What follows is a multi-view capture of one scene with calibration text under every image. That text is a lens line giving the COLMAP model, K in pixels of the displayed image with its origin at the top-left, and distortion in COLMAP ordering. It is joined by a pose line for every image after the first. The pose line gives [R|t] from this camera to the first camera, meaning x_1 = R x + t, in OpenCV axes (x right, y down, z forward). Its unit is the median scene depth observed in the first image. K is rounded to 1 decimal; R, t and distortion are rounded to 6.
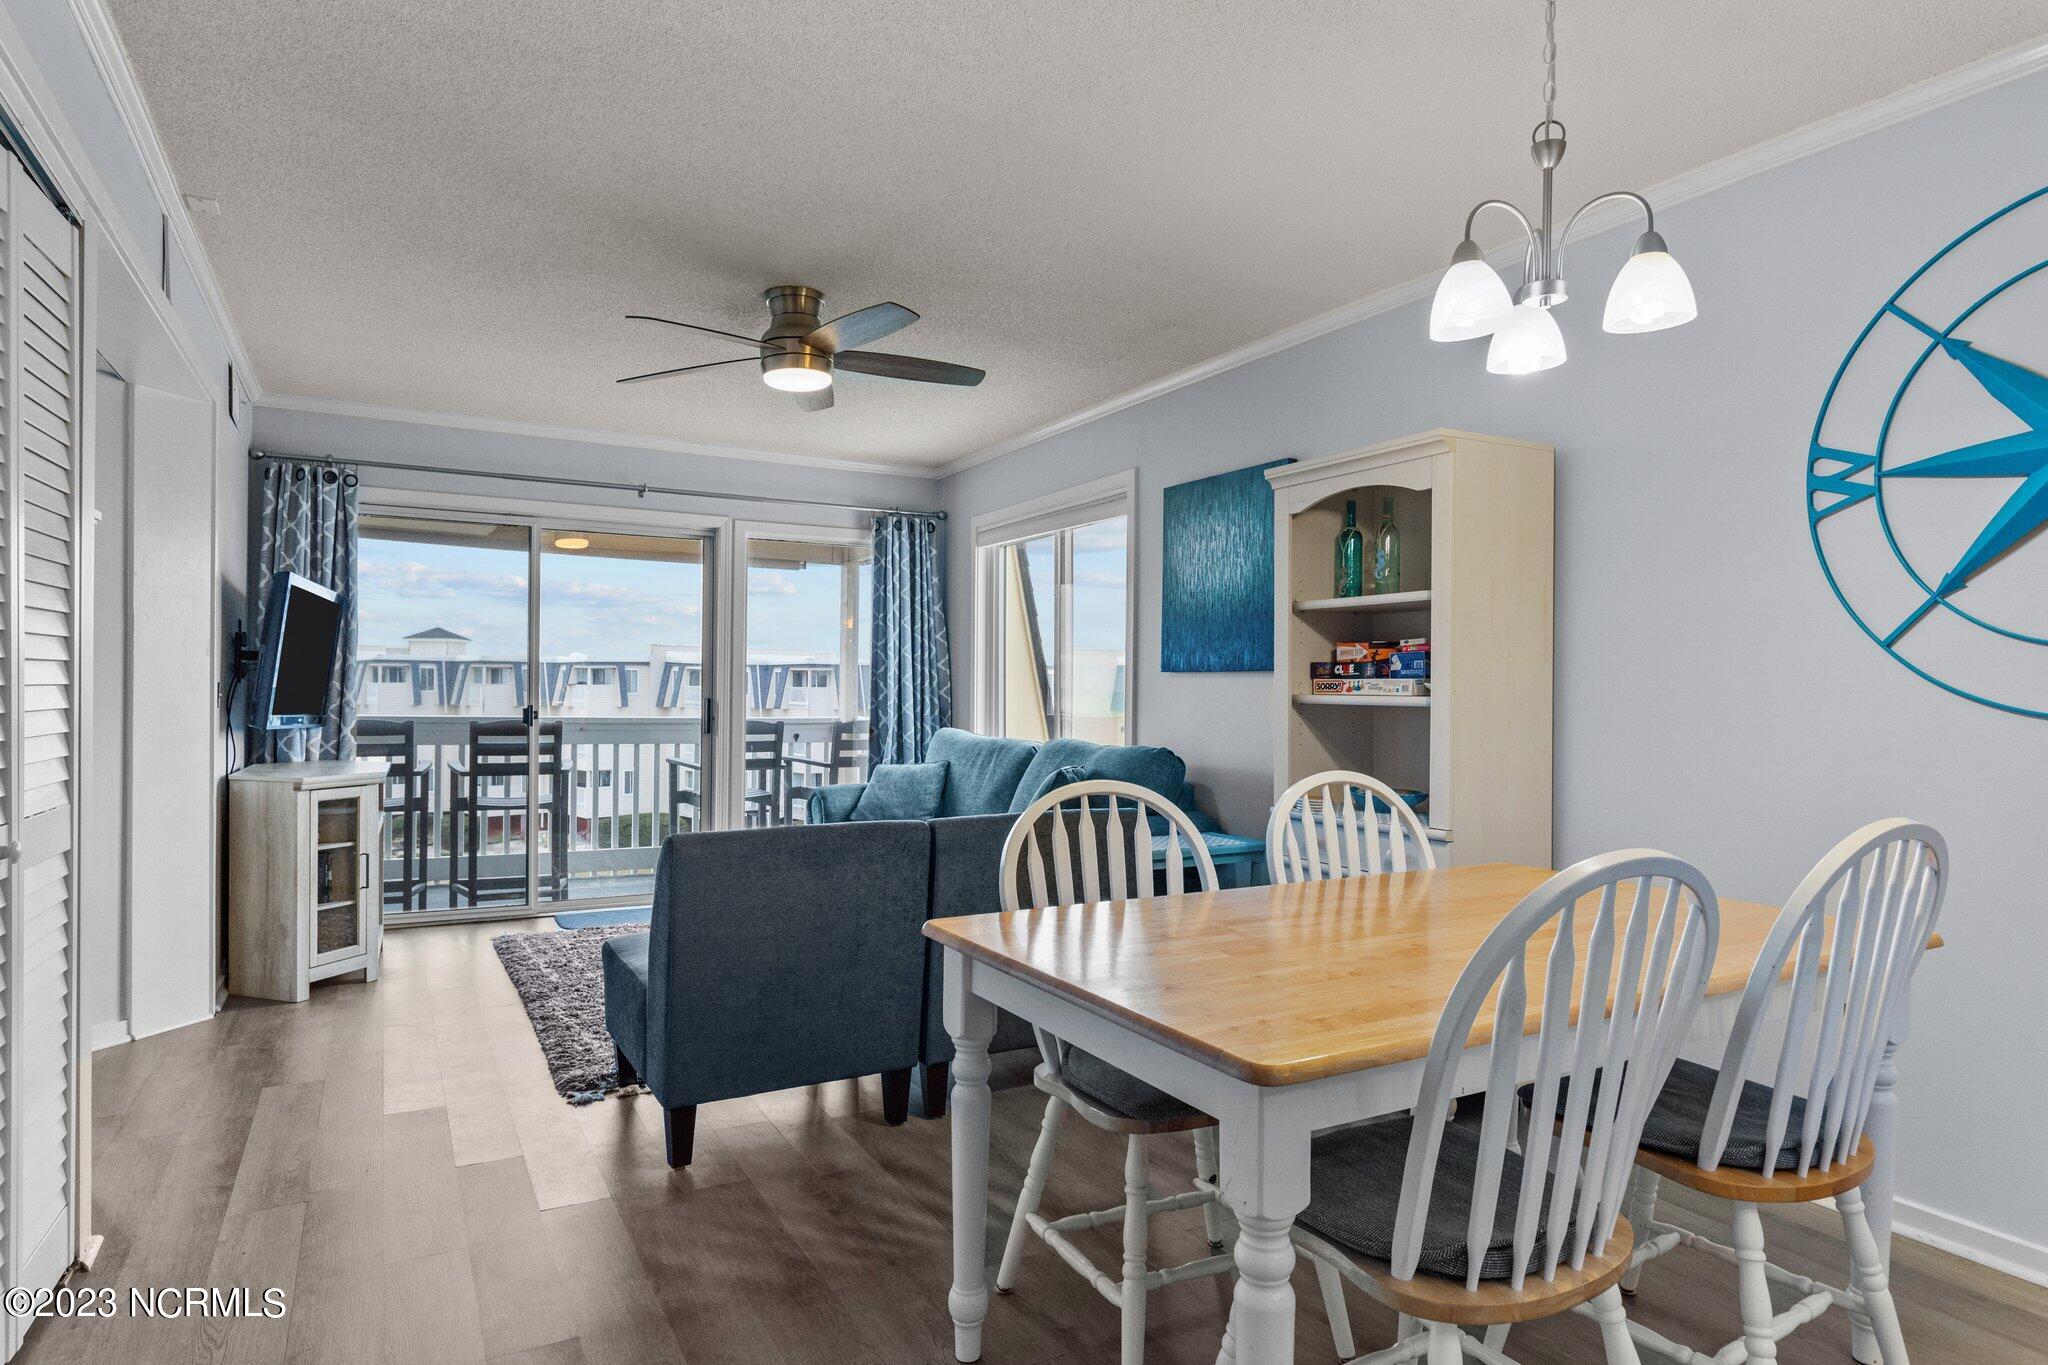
lens RADIAL K [[1170.7, 0, 1036.4], [0, 1170.7, 696.1], [0, 0, 1]] dist [-0.001994, -0.000858]
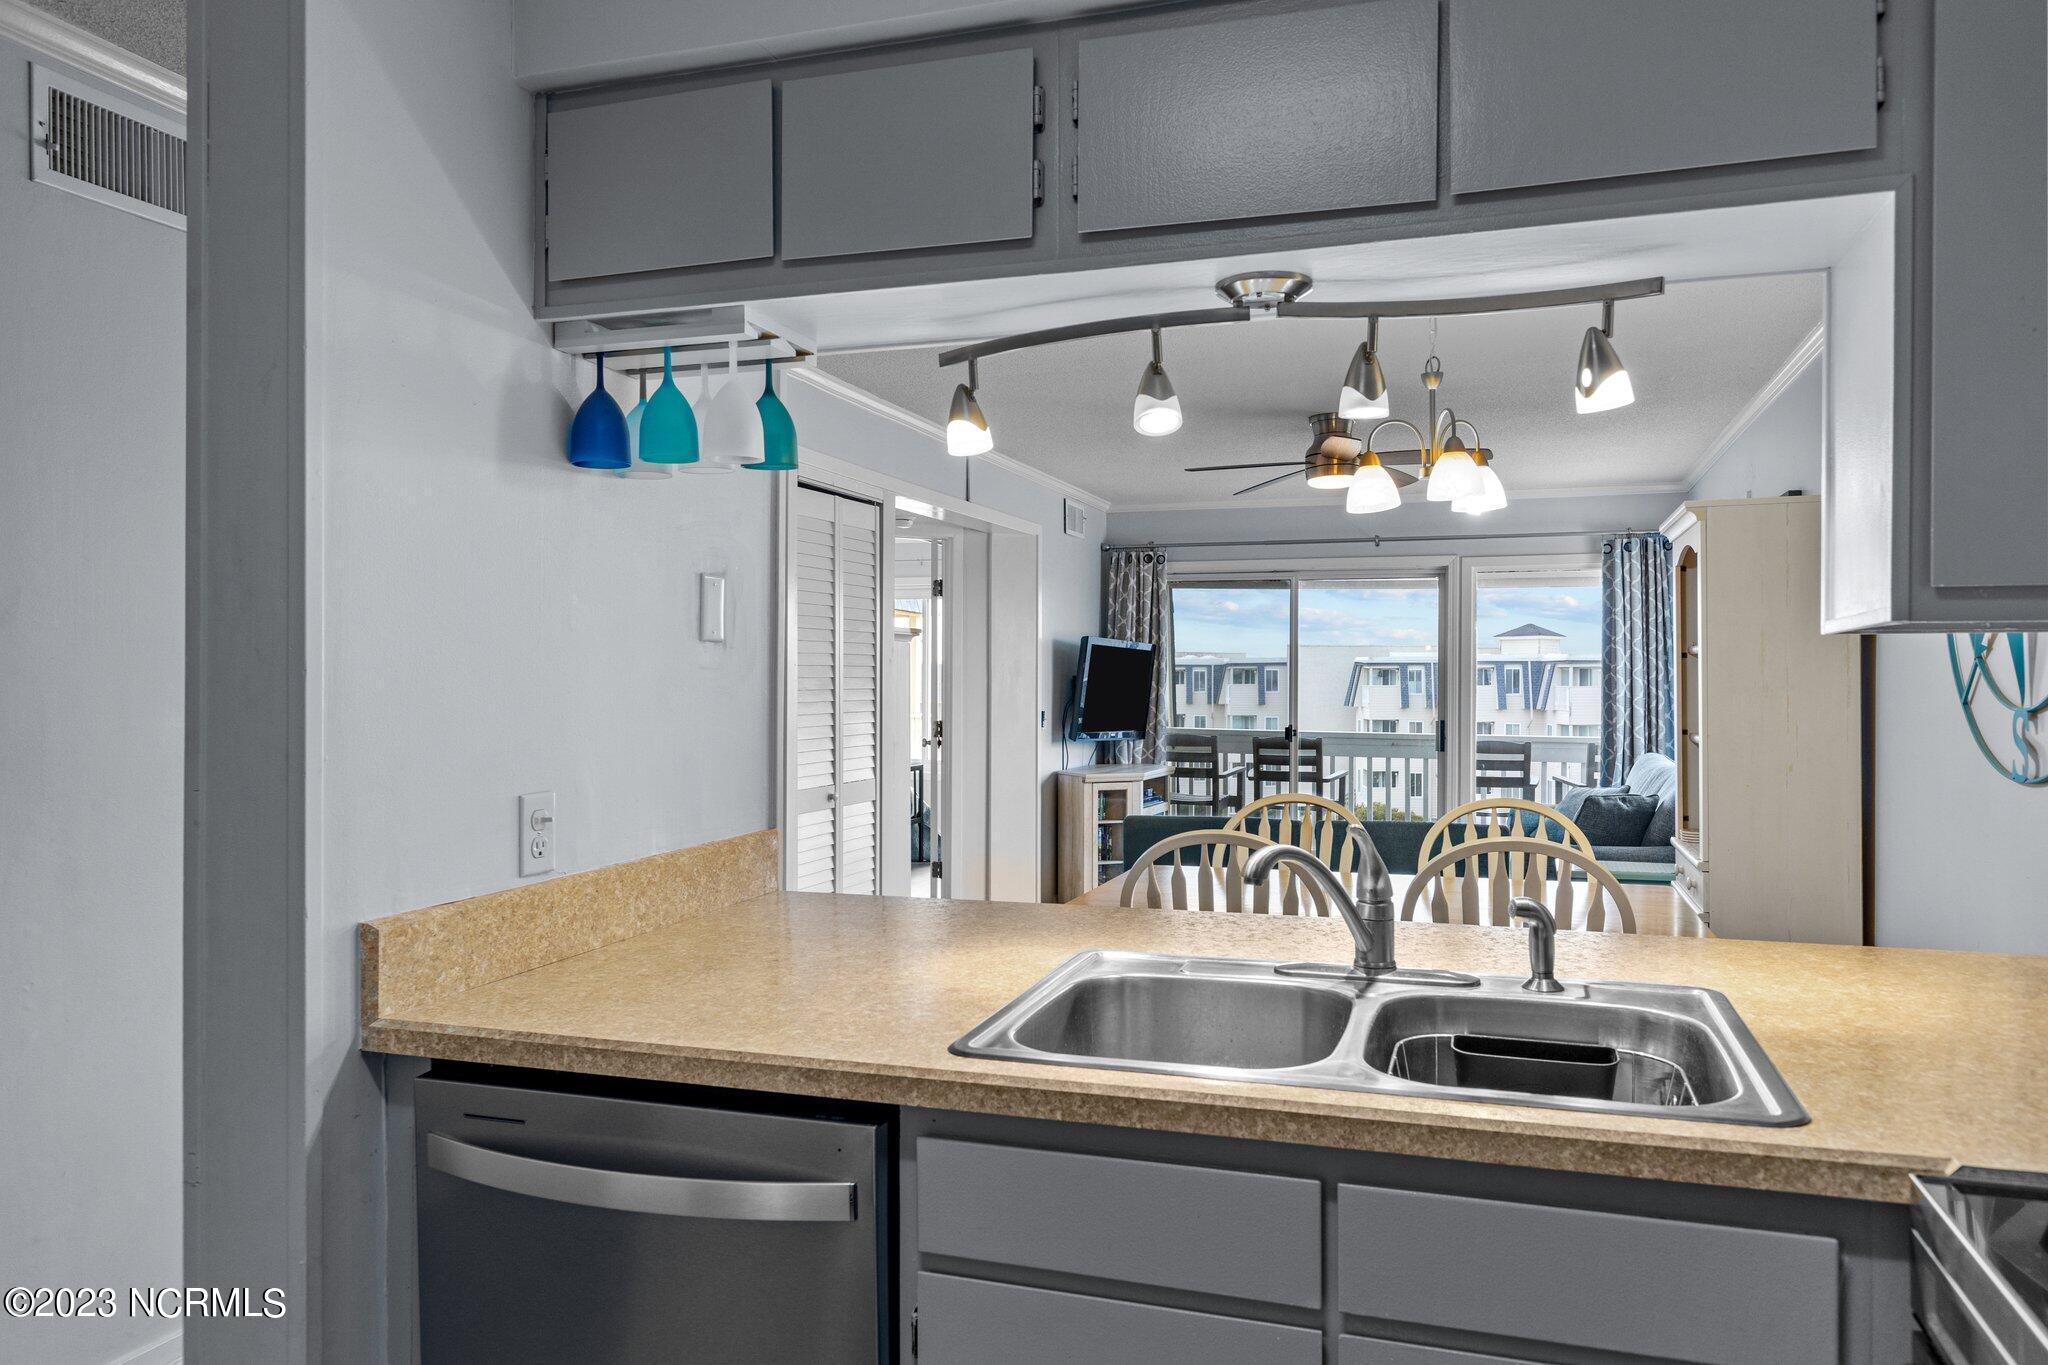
lens RADIAL K [[1401.6, 0, 1024.8], [0, 1401.6, 695.5], [0, 0, 1]] dist [-0.000893, -0.004246]
pose [[0.667968, -0.001062, -0.744189, 0.524433], [0.000036, 0.999999, -0.001395, -0.023100], [0.744190, 0.000905, 0.667968, -0.210249]]
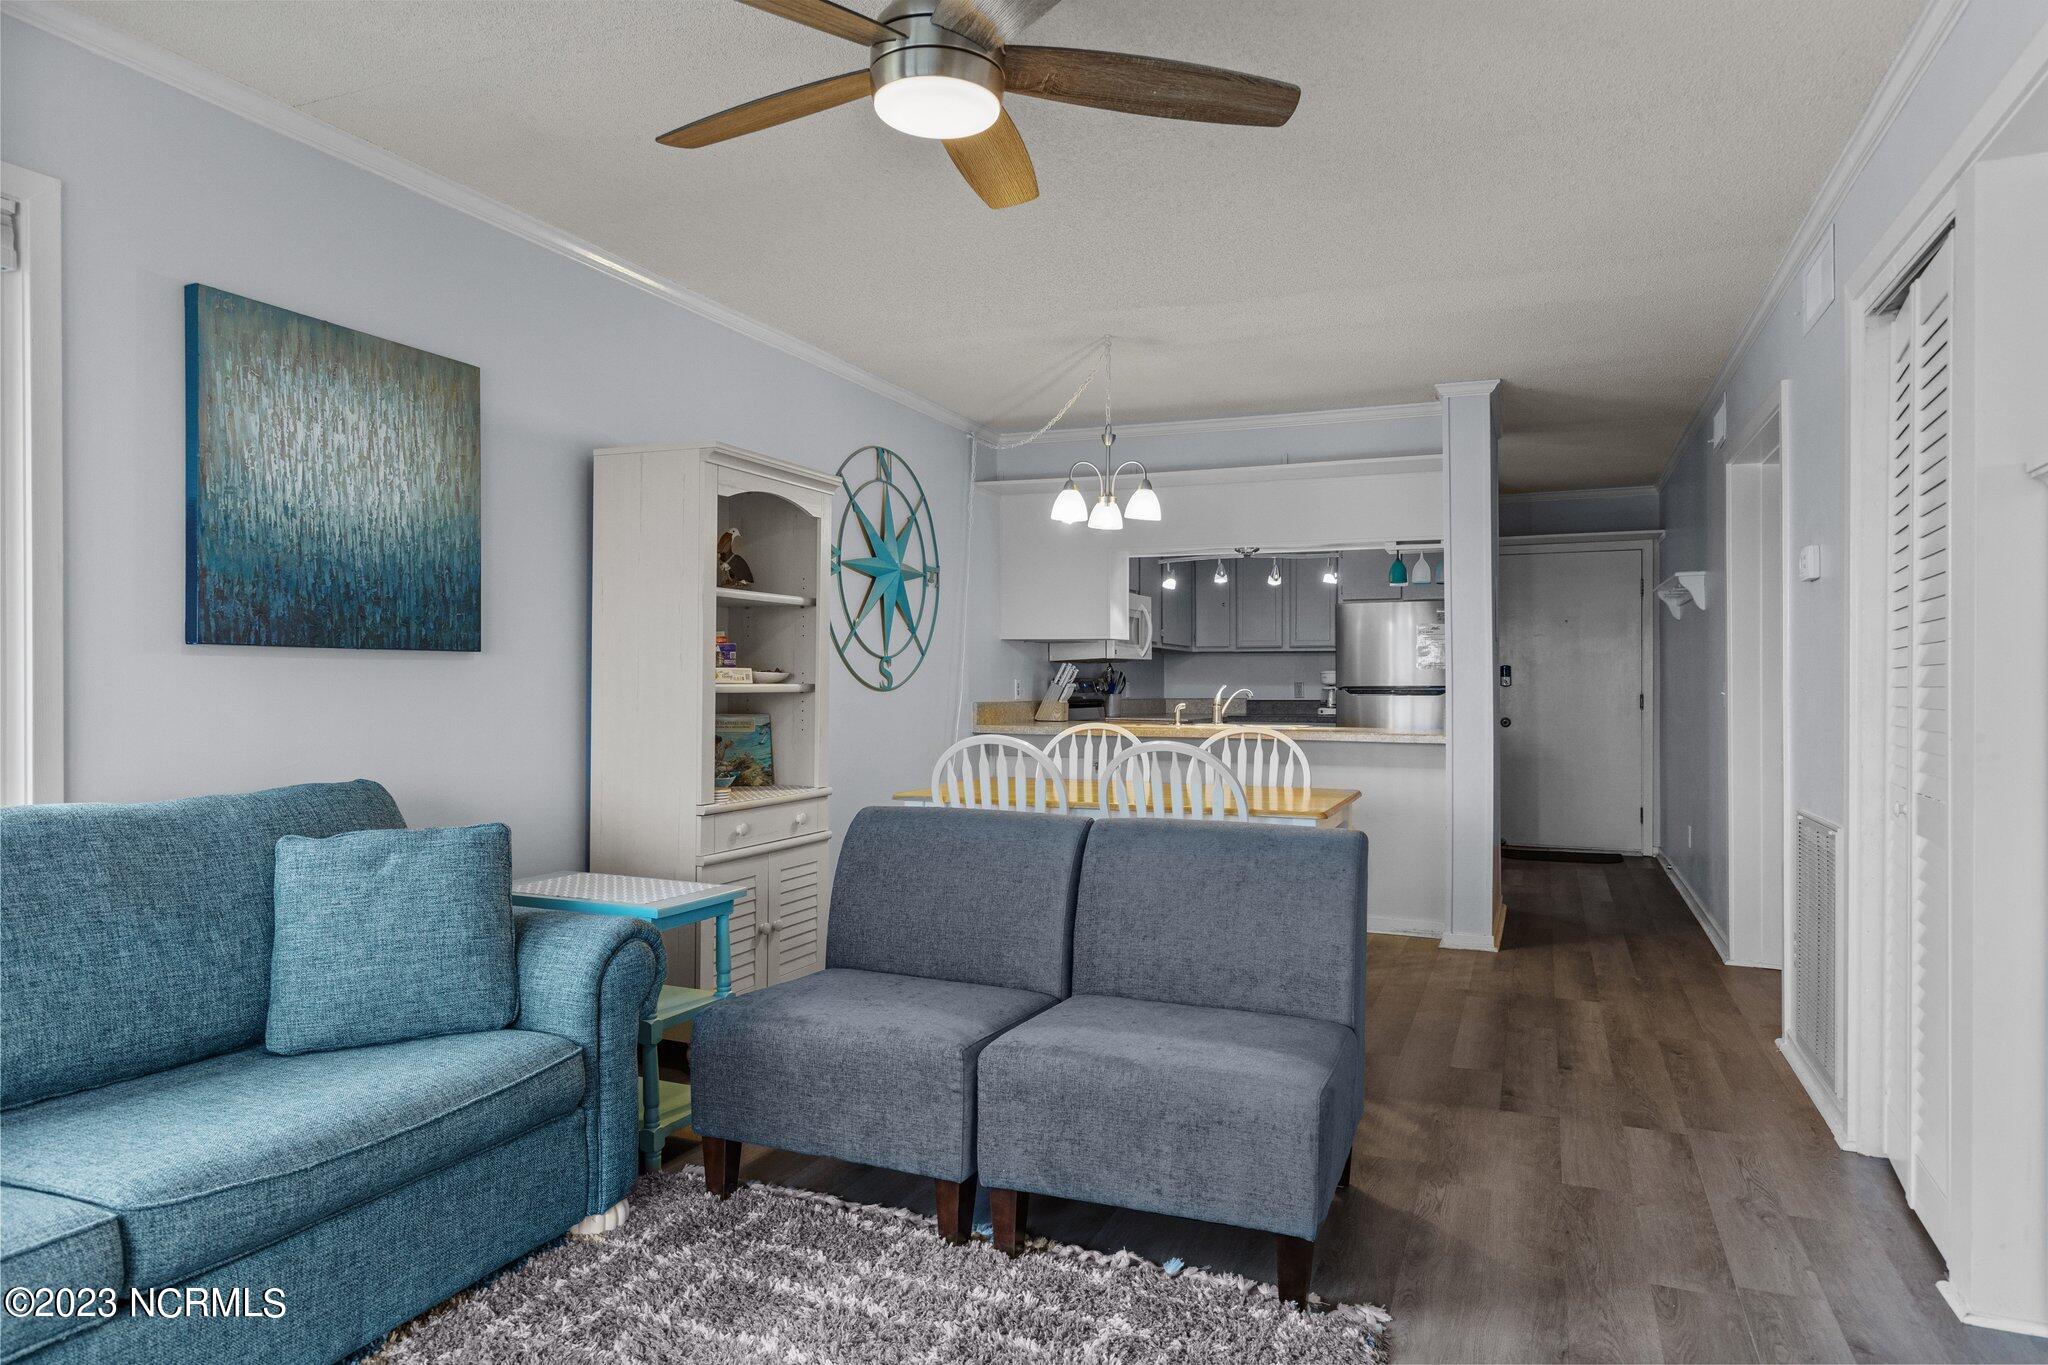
lens RADIAL K [[1262.4, 0, 1037.2], [0, 1262.4, 686.6], [0, 0, 1]] dist [0.004254, -0.002889]
pose [[-0.630290, -0.014223, 0.776229, -0.502284], [-0.002929, 0.999869, 0.015942, -0.010908], [-0.776354, 0.007774, -0.630249, 0.972864]]
